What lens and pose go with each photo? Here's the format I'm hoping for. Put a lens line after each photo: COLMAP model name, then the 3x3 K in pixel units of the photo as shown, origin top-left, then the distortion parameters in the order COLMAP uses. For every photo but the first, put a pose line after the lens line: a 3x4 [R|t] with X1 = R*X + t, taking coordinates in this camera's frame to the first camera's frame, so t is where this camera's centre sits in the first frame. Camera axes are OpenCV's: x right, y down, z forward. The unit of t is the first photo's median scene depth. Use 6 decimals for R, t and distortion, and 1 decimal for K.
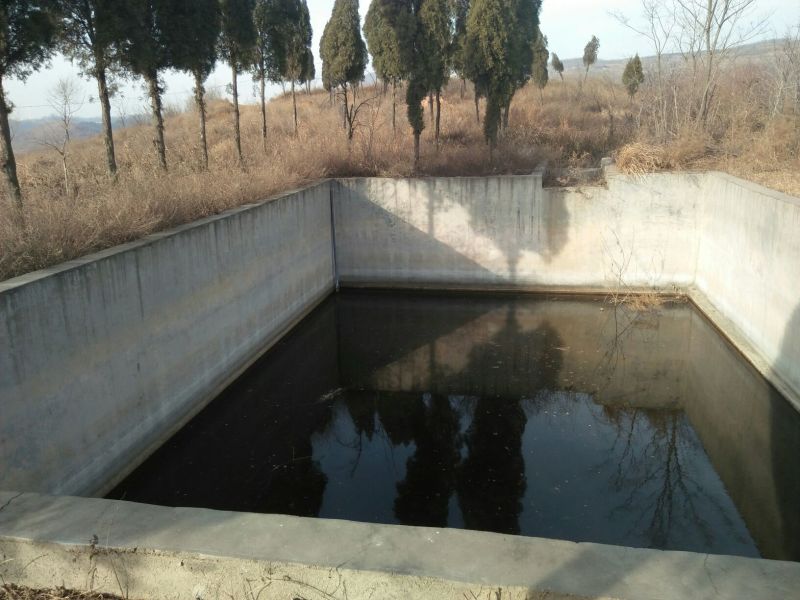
lens RADIAL K [[642.6, 0, 400.0], [0, 642.6, 300.0], [0, 0, 1]] dist [0.098053, -0.251815]
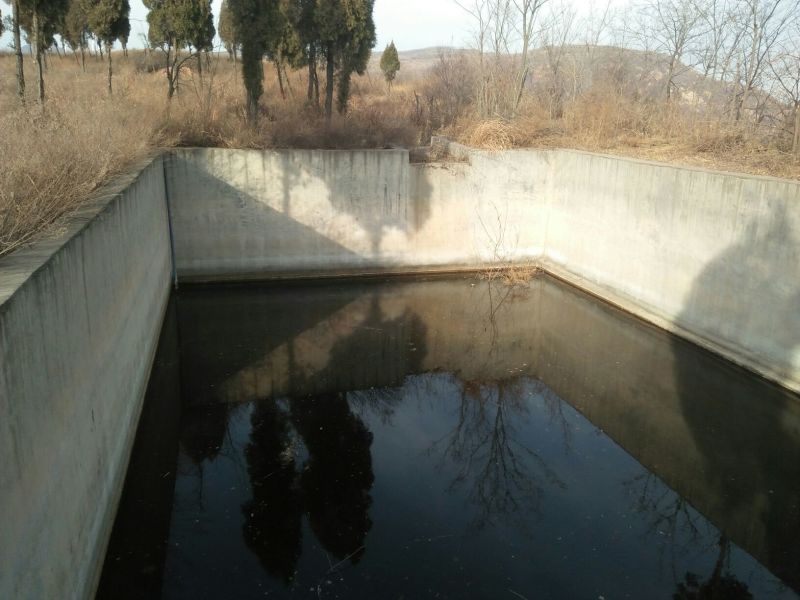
lens RADIAL K [[642.6, 0, 400.0], [0, 642.6, 300.0], [0, 0, 1]] dist [0.098053, -0.251815]
pose [[0.888901, -0.082016, 0.450697, -0.222886], [0.075792, 0.996614, 0.031877, -0.004795], [-0.451785, 0.005823, 0.892108, 0.157710]]
